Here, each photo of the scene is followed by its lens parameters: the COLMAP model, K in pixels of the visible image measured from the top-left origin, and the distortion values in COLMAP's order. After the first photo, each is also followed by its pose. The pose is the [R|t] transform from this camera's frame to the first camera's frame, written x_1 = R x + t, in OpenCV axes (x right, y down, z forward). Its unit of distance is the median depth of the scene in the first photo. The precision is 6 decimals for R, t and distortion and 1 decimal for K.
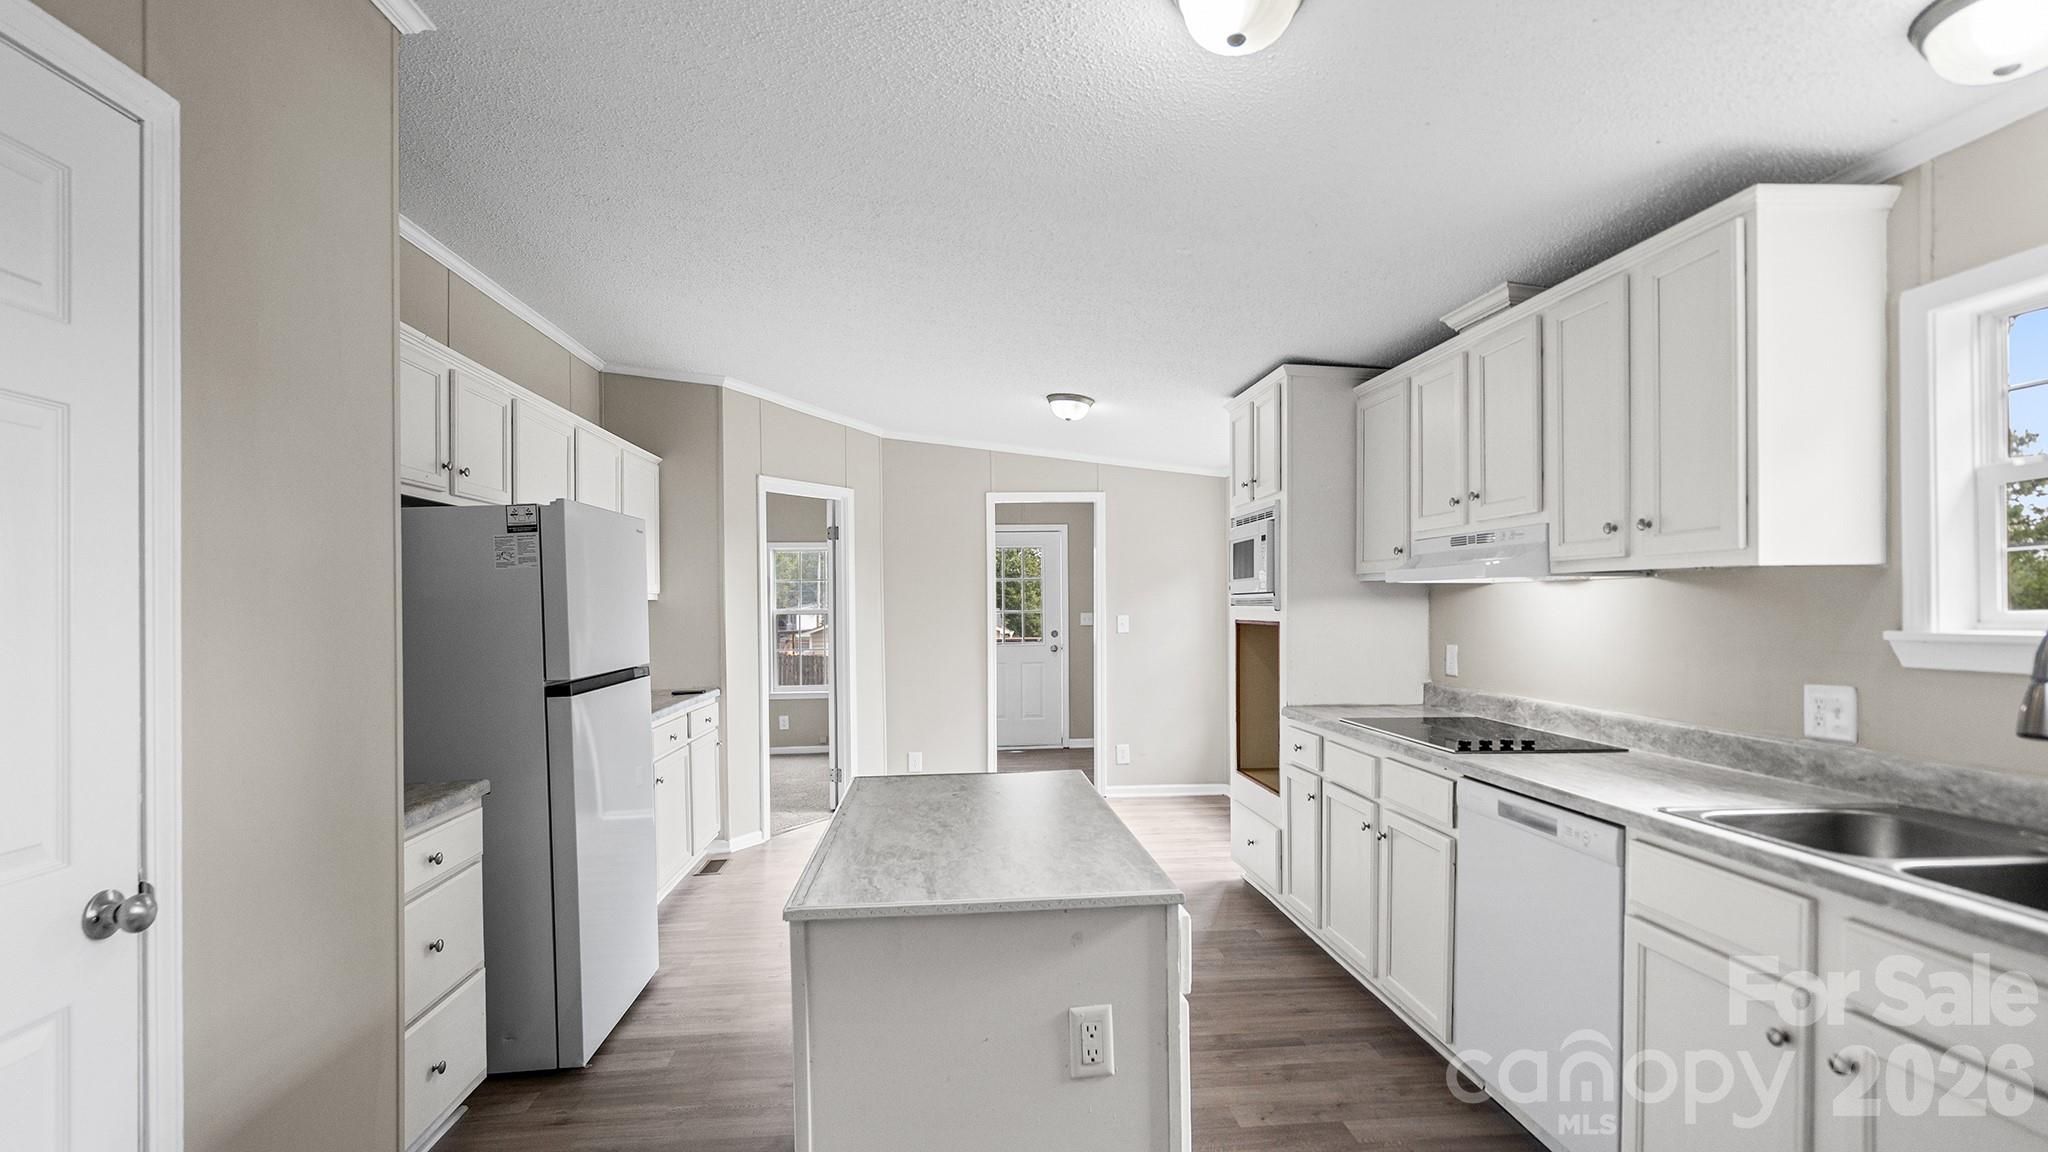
lens RADIAL K [[958.3, 0, 1008.2], [0, 958.3, 614.6], [0, 0, 1]] dist [0.003100, 0.000707]
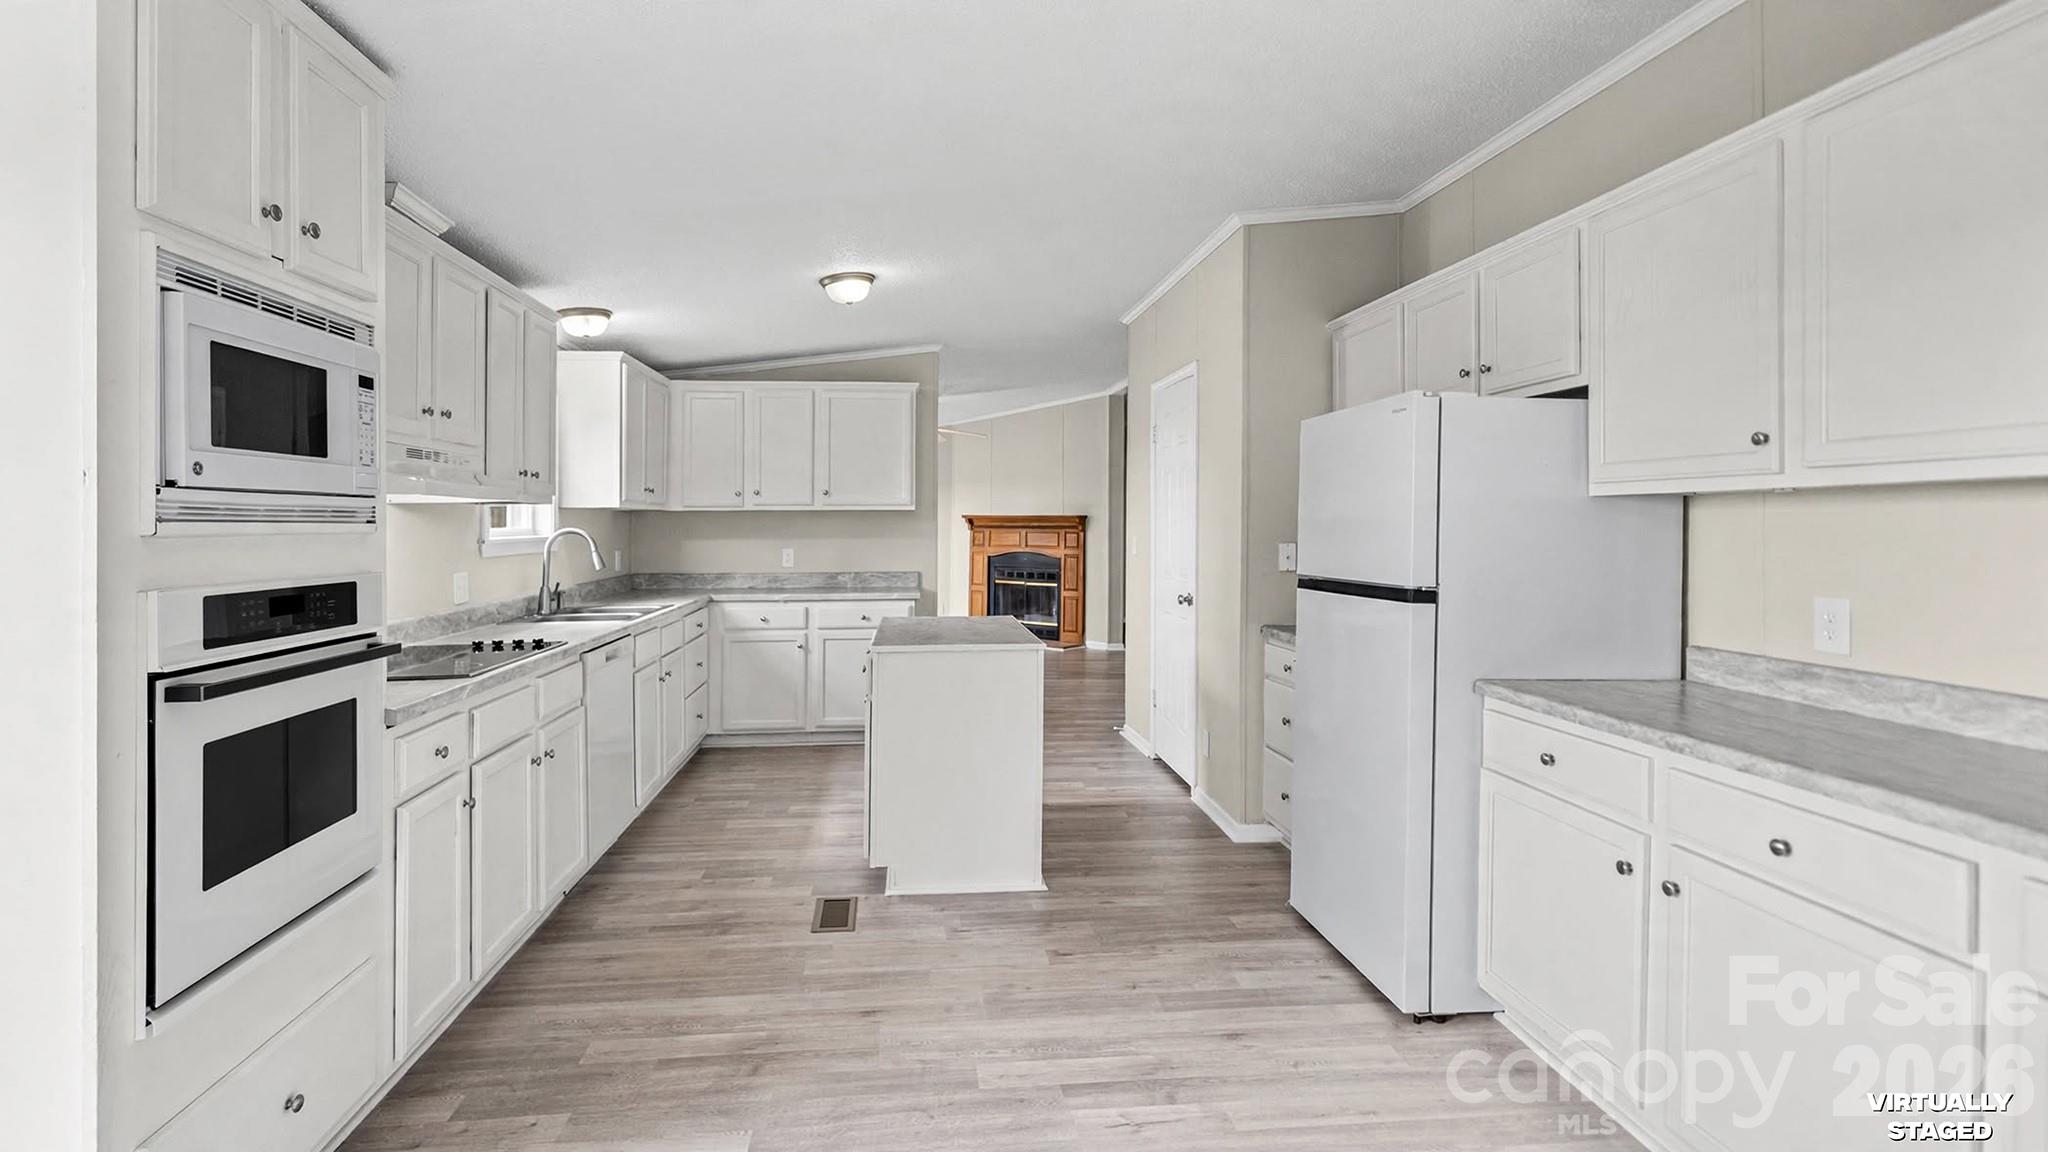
lens RADIAL K [[951.4, 0, 1010.2], [0, 951.4, 552.0], [0, 0, 1]] dist [-0.004642, 0.000048]
pose [[-0.999233, 0.017299, -0.035142, -0.063321], [0.015552, 0.998659, 0.049389, -0.020183], [0.035949, 0.048805, -0.998161, 2.057801]]
